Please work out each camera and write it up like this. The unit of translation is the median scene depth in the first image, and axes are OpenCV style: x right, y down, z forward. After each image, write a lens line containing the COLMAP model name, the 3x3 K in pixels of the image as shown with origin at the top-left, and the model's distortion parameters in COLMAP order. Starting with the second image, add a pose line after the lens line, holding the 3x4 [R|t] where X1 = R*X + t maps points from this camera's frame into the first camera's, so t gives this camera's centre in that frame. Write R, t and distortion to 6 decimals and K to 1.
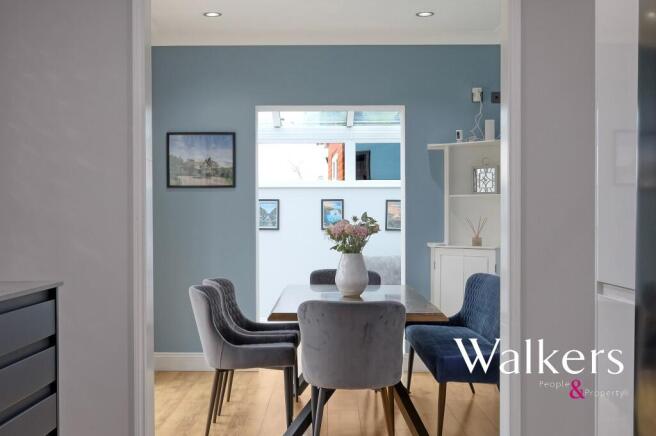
lens RADIAL K [[867.5, 0, 328.0], [0, 867.5, 218.0], [0, 0, 1]] dist [-0.003251, 0.003759]
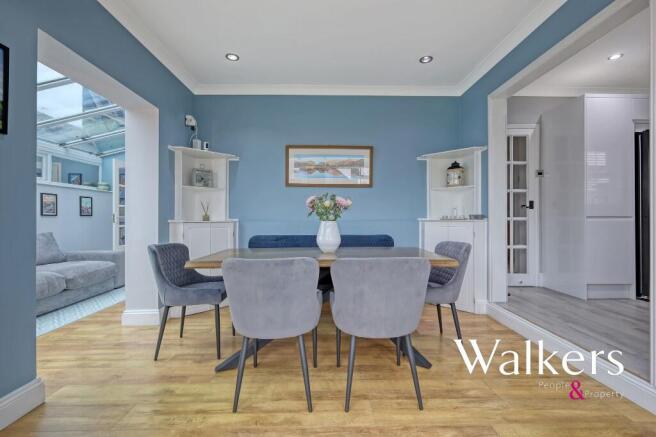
lens RADIAL K [[283.6, 0, 328.9], [0, 283.6, 215.7], [0, 0, 1]] dist [0.000065, 0.000020]
pose [[-0.028749, 0.004075, 0.999578, -0.320820], [-0.003425, 0.999985, -0.004175, 0.024074], [-0.999581, -0.003543, -0.028734, 0.770871]]
